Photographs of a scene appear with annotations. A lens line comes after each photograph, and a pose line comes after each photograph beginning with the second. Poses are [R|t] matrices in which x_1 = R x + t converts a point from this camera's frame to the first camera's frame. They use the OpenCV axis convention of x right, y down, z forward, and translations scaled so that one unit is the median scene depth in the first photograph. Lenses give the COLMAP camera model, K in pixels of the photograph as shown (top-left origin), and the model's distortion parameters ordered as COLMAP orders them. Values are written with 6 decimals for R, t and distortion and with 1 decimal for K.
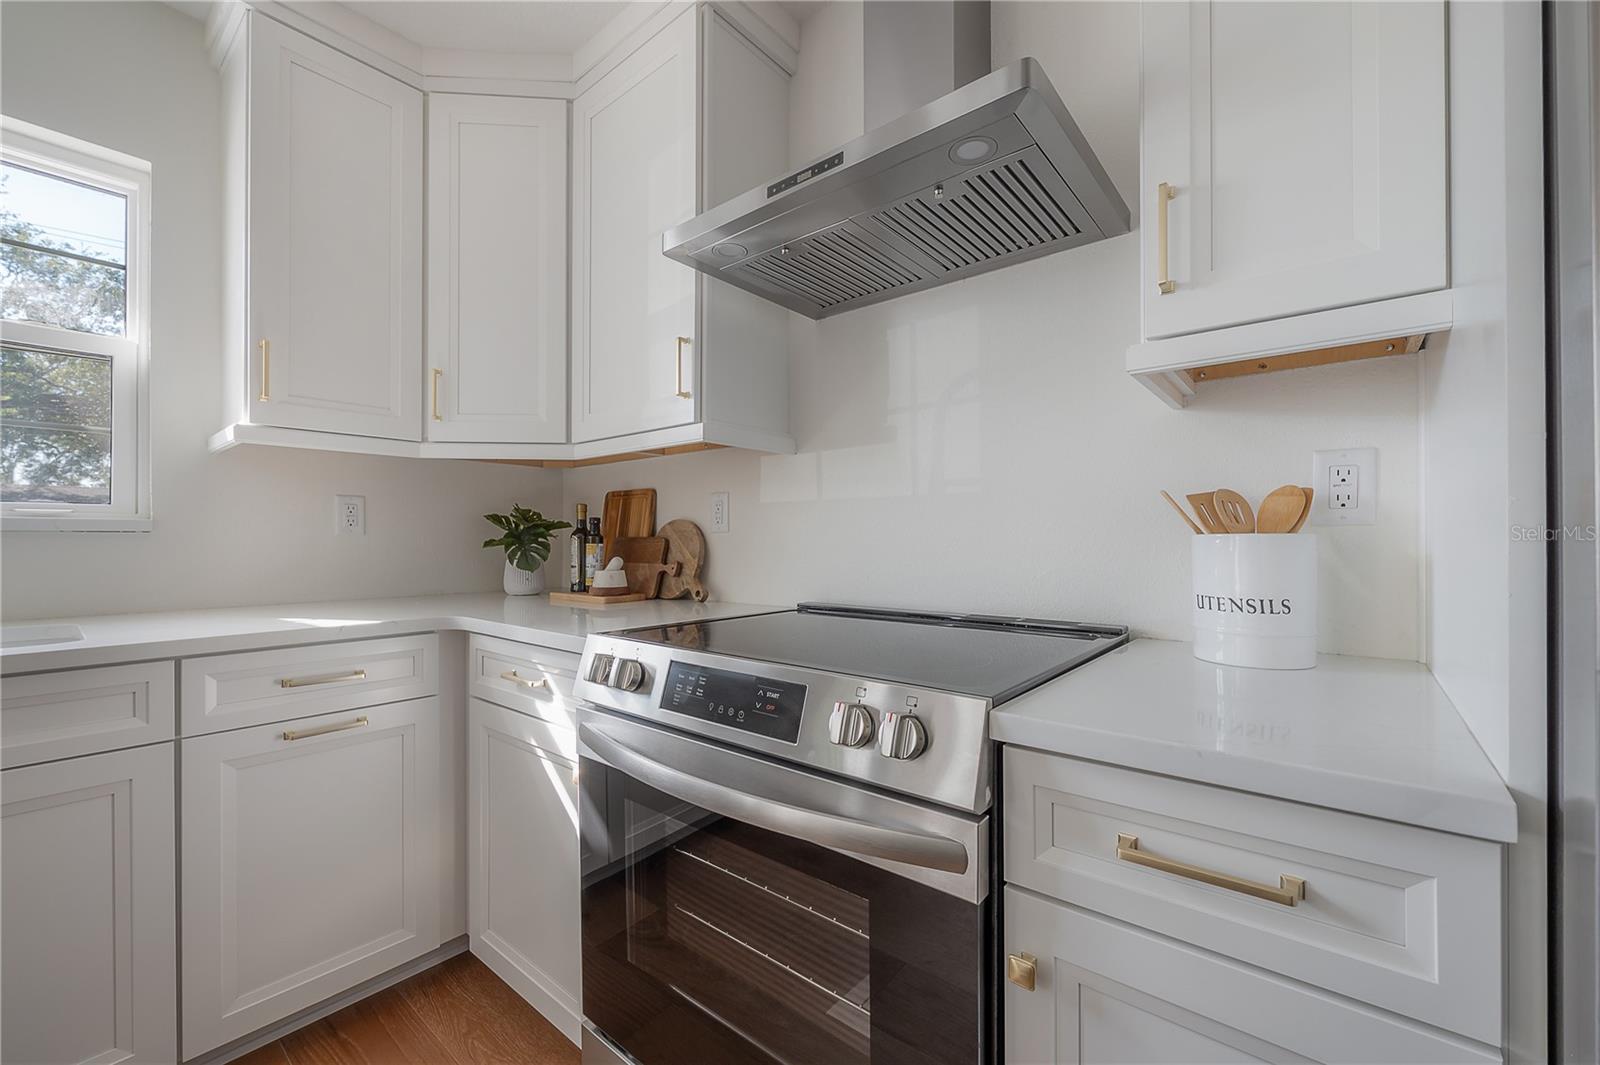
lens RADIAL K [[640.4, 0, 792.5], [0, 640.4, 537.9], [0, 0, 1]] dist [-0.001072, -0.000114]
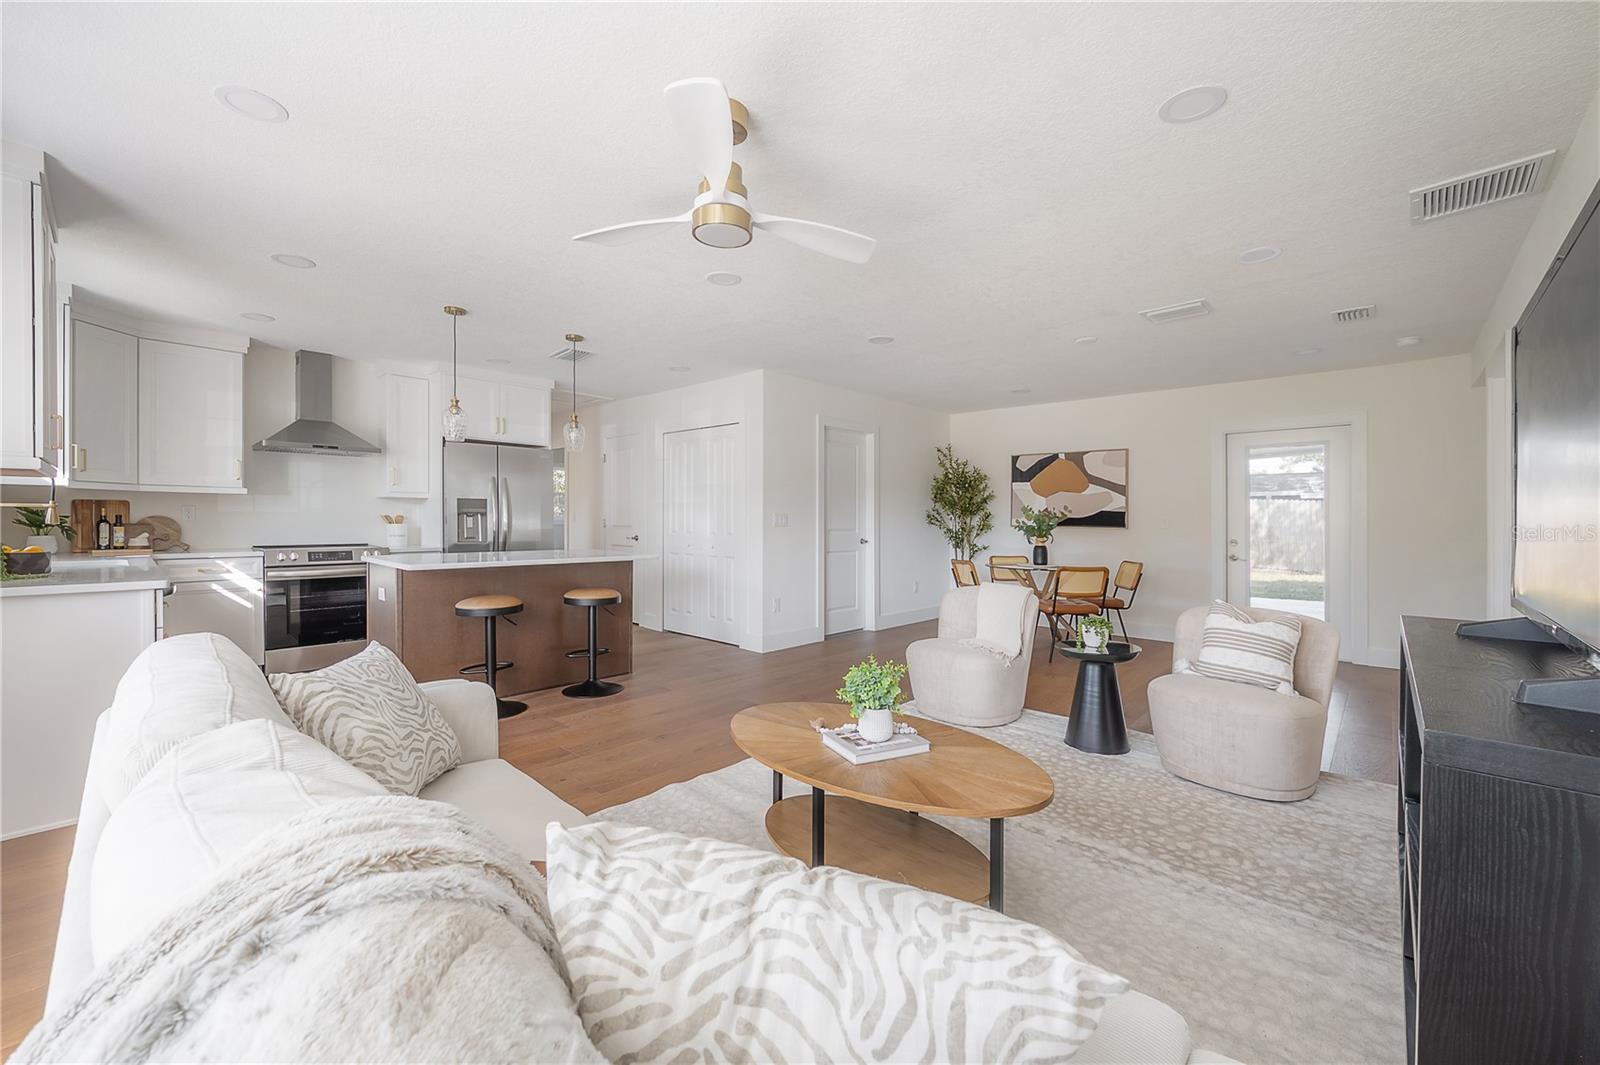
lens RADIAL K [[639.9, 0, 812.1], [0, 639.9, 510.2], [0, 0, 1]] dist [-0.002502, -0.000368]
pose [[0.029309, 0.016976, 0.999426, -2.757688], [-0.009969, 0.999811, -0.016691, -0.039222], [-0.999521, -0.009474, 0.029473, -1.624375]]
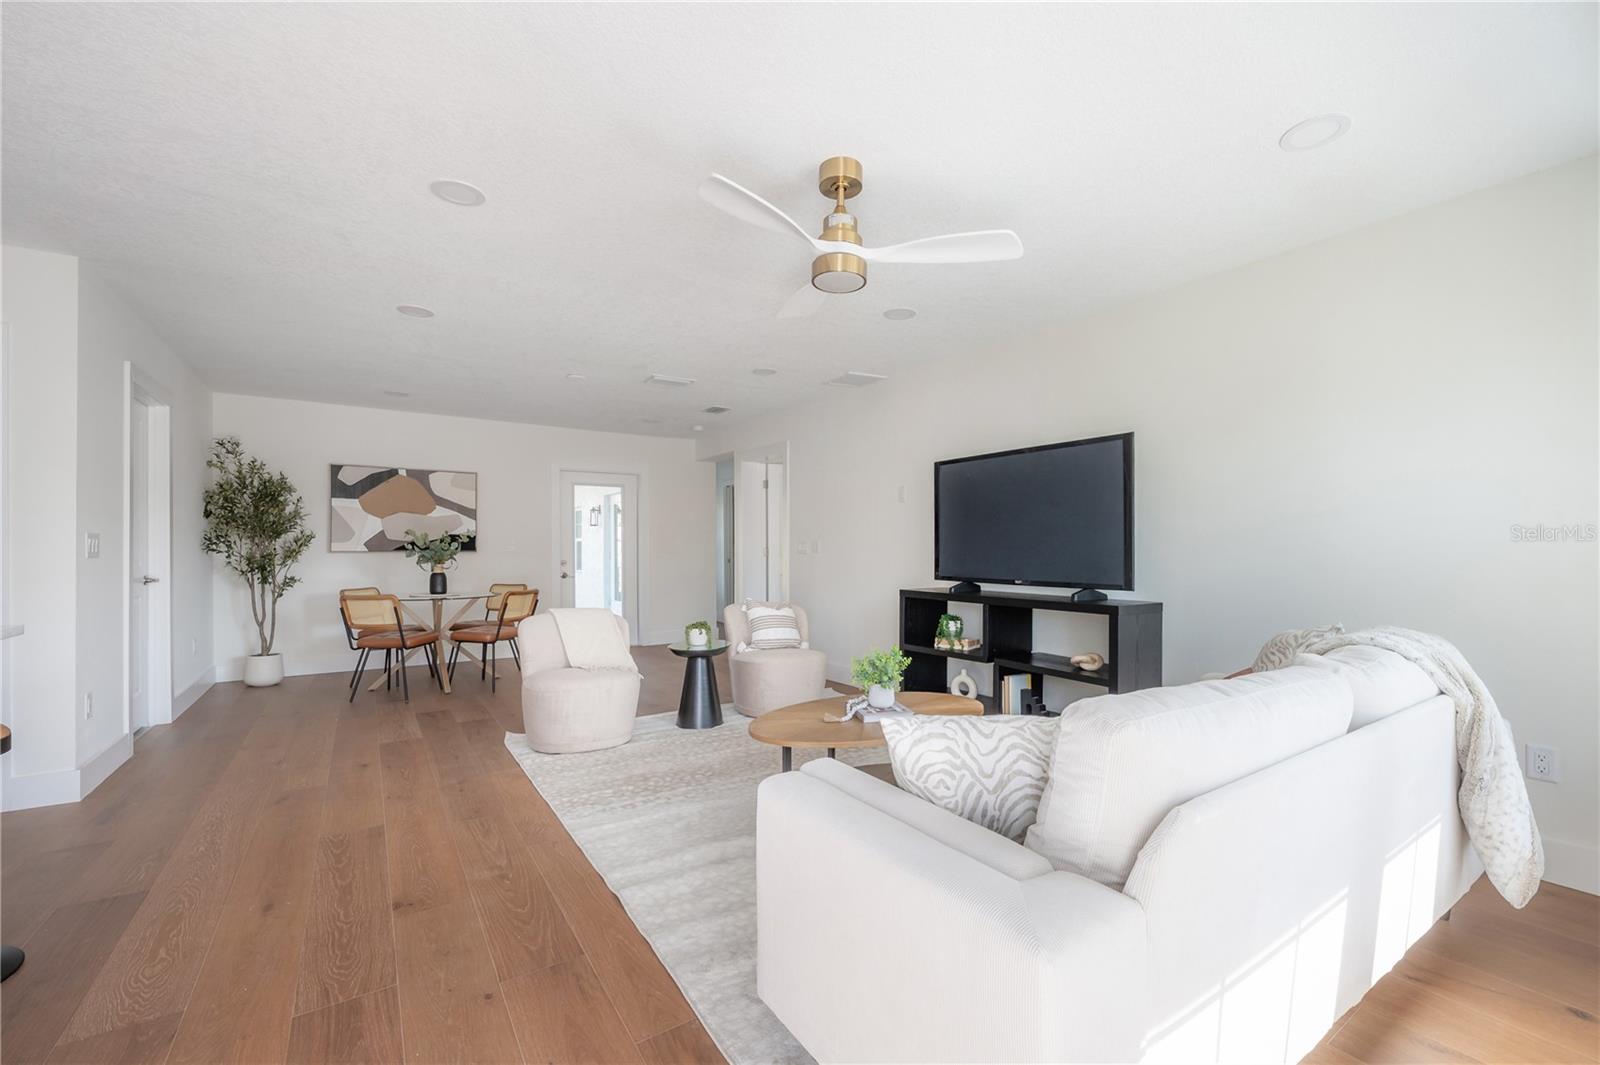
lens RADIAL K [[648.8, 0, 805.6], [0, 648.8, 547.4], [0, 0, 1]] dist [0.001148, 0.000125]
pose [[-0.963538, -0.001250, 0.267570, -1.841852], [-0.001725, 0.999997, -0.001540, -0.039499], [-0.267567, -0.001945, -0.963537, -0.151026]]
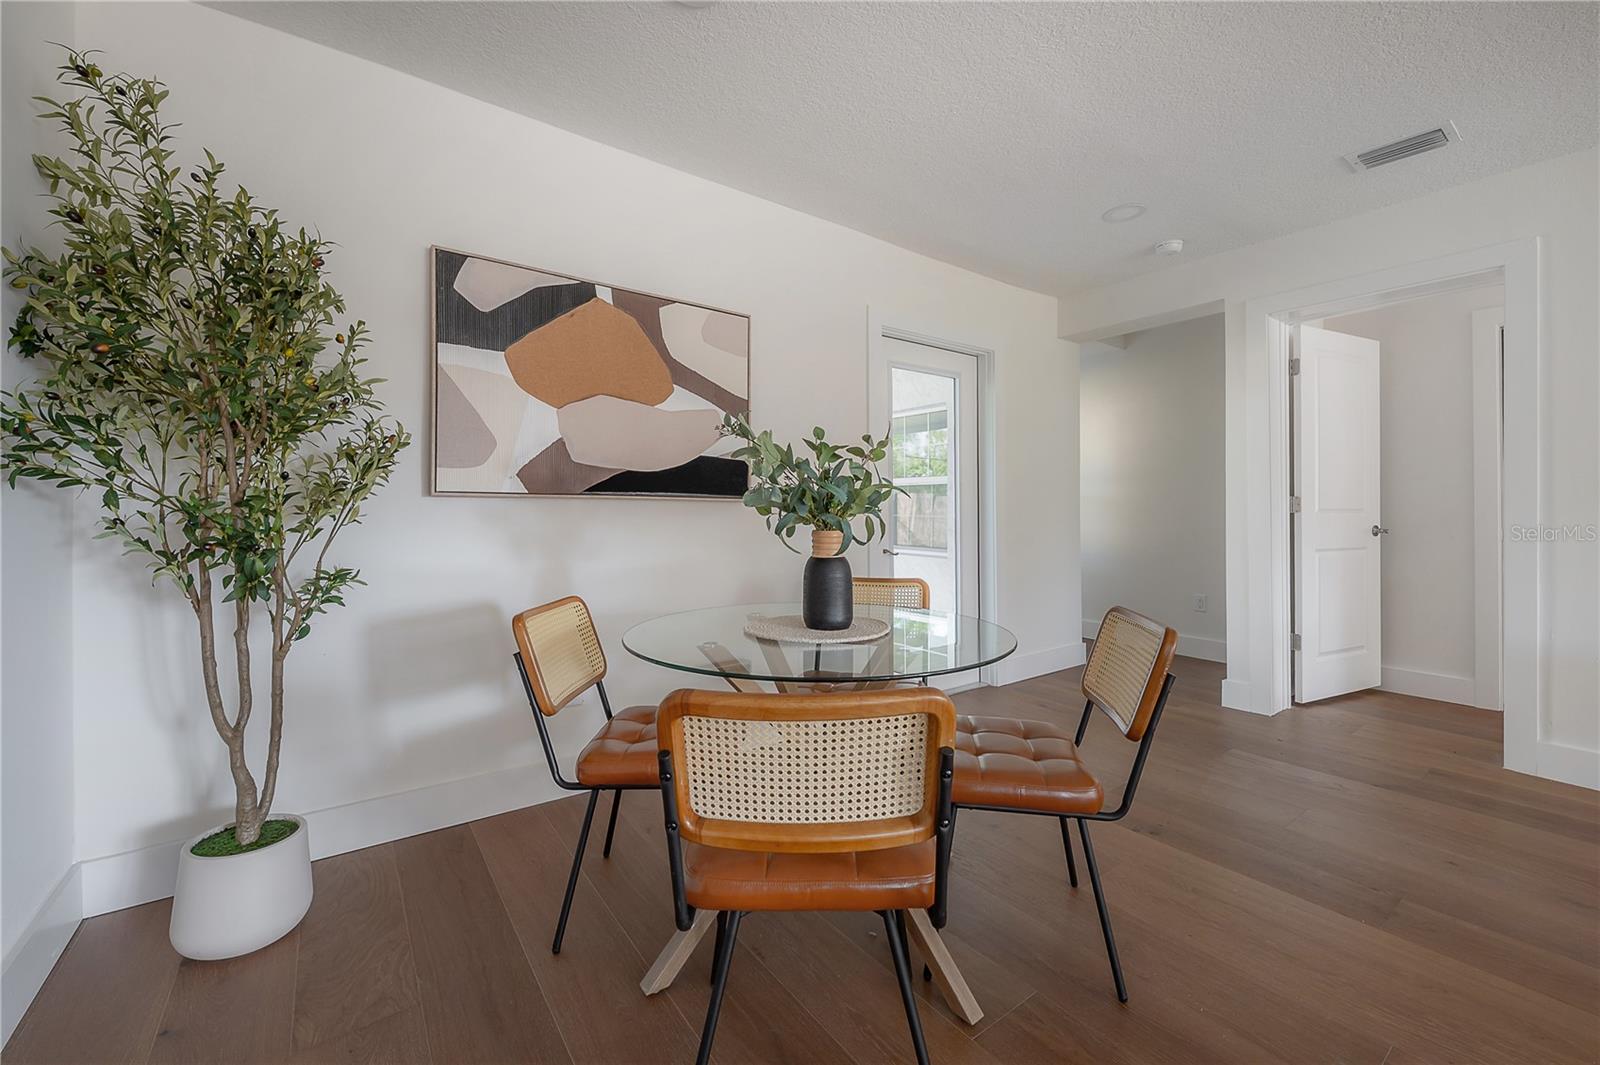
lens RADIAL K [[639.9, 0, 812.1], [0, 639.9, 510.2], [0, 0, 1]] dist [-0.002502, -0.000368]
pose [[-0.975530, -0.003961, 0.219832, 0.586456], [-0.004309, 0.999990, -0.001104, 0.014262], [-0.219826, -0.002025, -0.975537, -1.801194]]
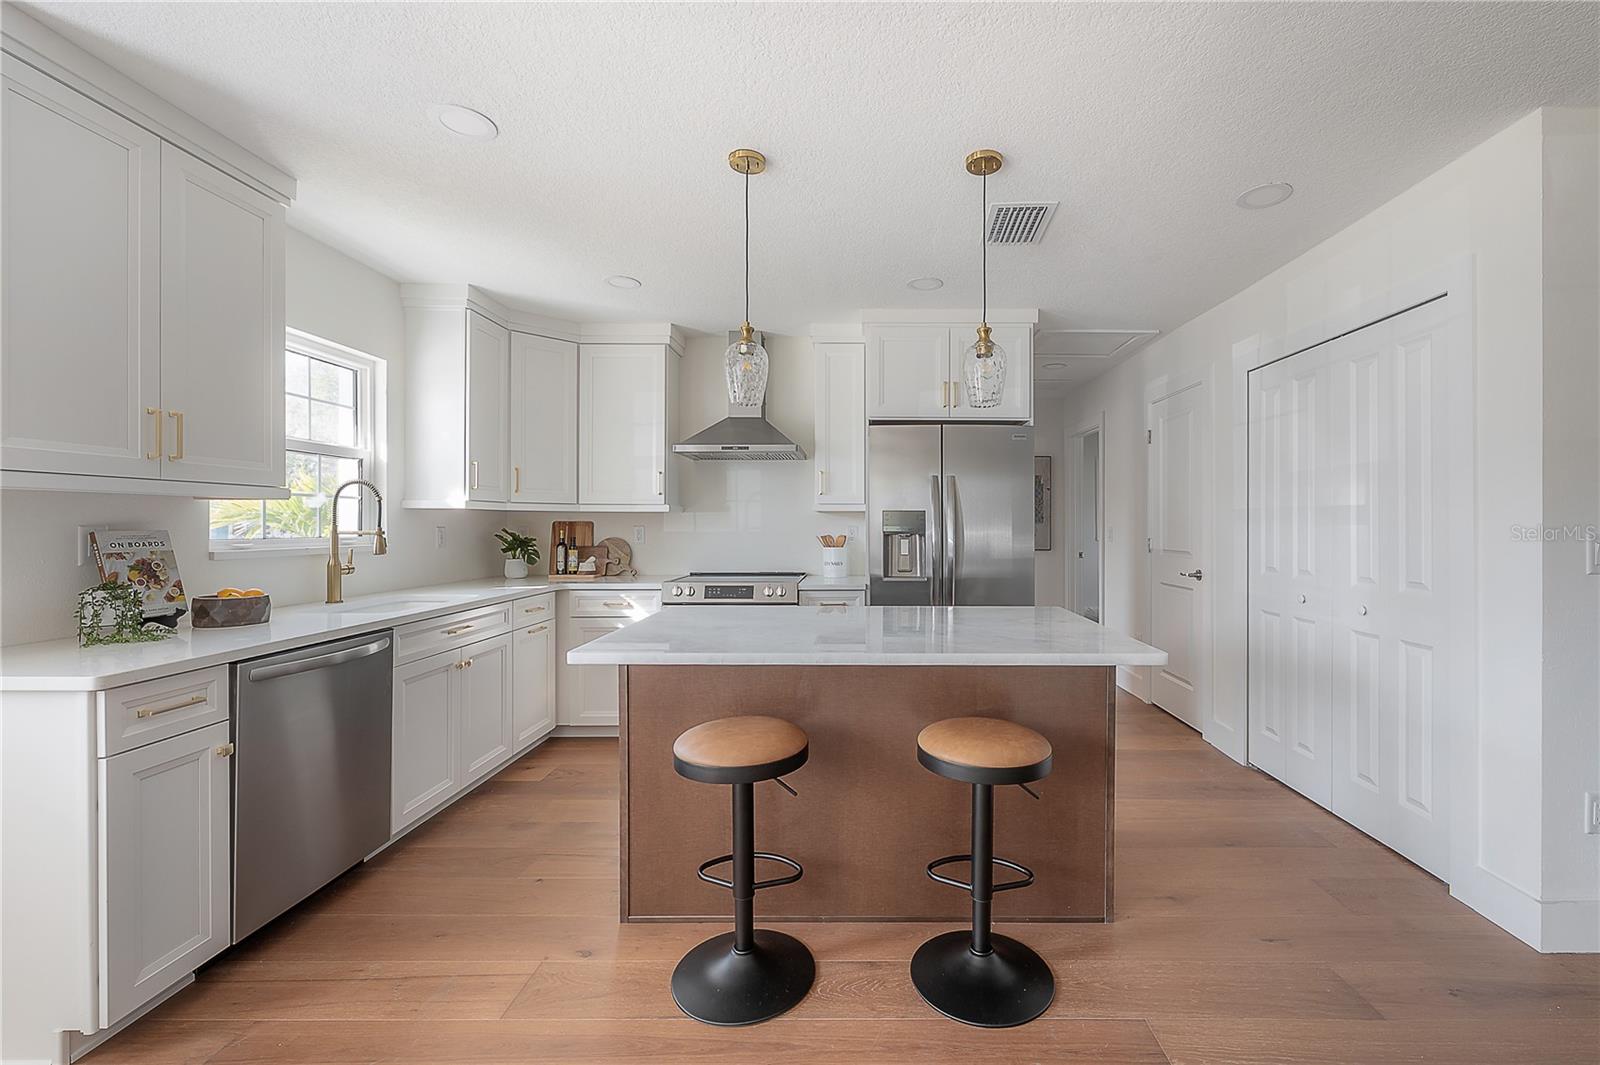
lens RADIAL K [[662.4, 0, 864.5], [0, 662.4, 525.0], [0, 0, 1]] dist [-0.002443, -0.000197]
pose [[0.759689, 0.001472, 0.650285, -1.118256], [-0.004640, 0.999984, 0.003157, -0.093538], [-0.650271, -0.005416, 0.759683, -1.382976]]
